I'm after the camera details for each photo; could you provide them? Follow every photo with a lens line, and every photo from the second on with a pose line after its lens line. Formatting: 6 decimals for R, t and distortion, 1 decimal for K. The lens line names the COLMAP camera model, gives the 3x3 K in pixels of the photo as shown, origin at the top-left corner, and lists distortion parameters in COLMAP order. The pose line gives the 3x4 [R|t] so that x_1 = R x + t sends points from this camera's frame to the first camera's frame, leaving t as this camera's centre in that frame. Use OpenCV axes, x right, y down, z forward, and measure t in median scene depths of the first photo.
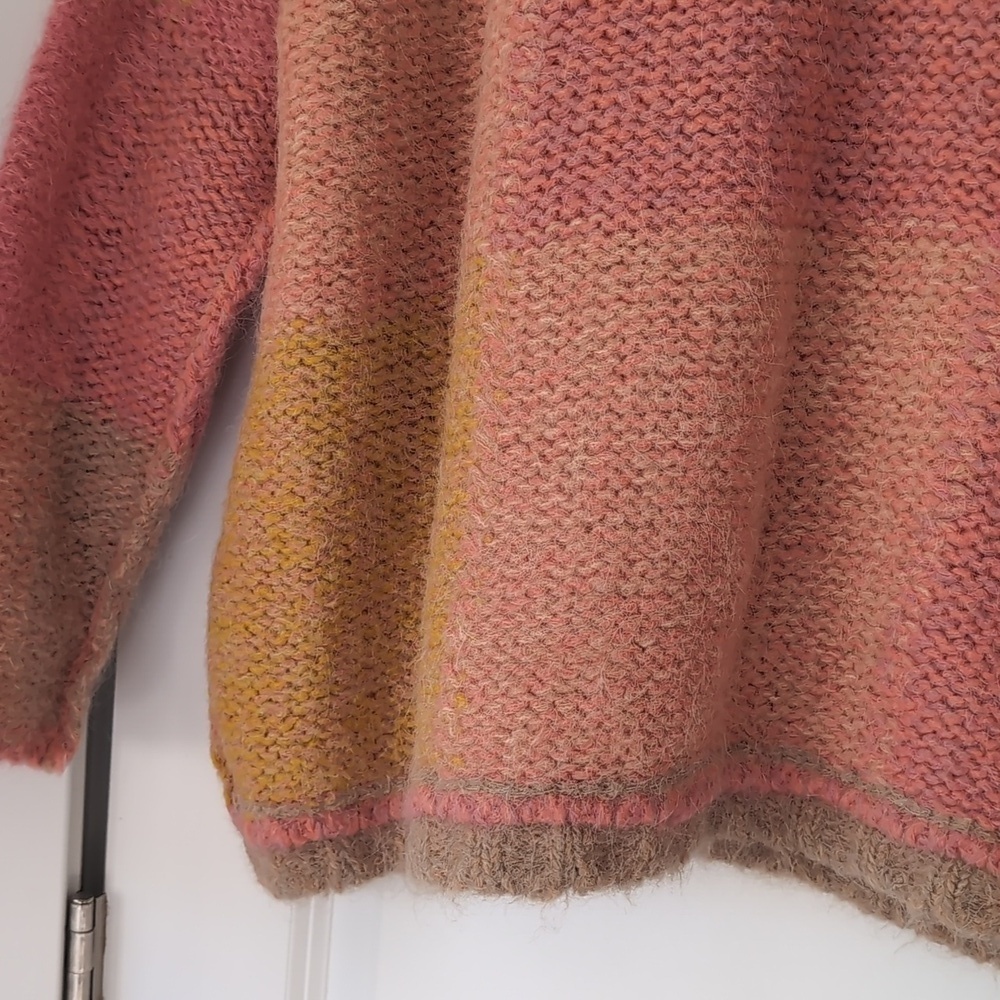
lens RADIAL K [[1663.6, 0, 500.0], [0, 1663.6, 500.0], [0, 0, 1]] dist [0.206157, -0.891364]
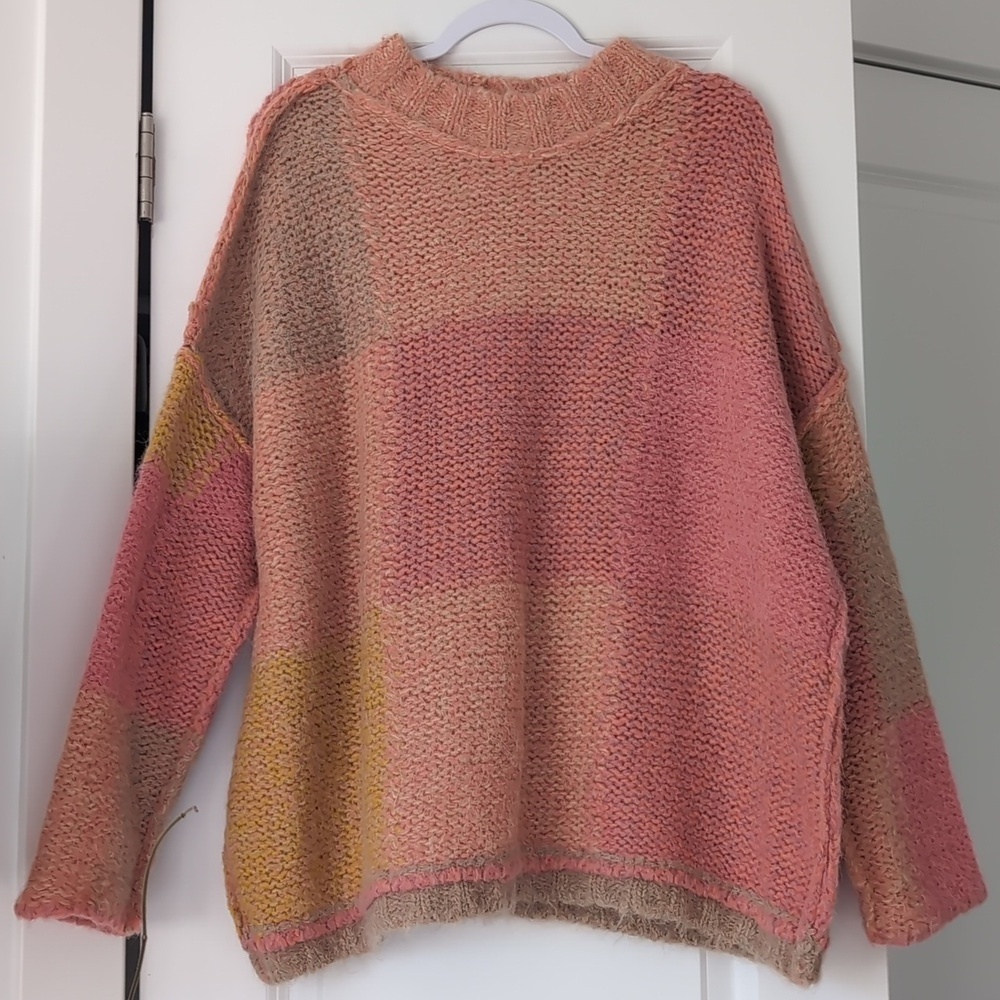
lens RADIAL K [[1663.6, 0, 500.0], [0, 1663.6, 500.0], [0, 0, 1]] dist [0.206157, -0.891364]
pose [[0.944033, -0.052219, 0.325691, -0.531874], [0.135540, 0.961589, -0.238694, 0.234329], [-0.300717, 0.269479, 0.914850, -0.945392]]
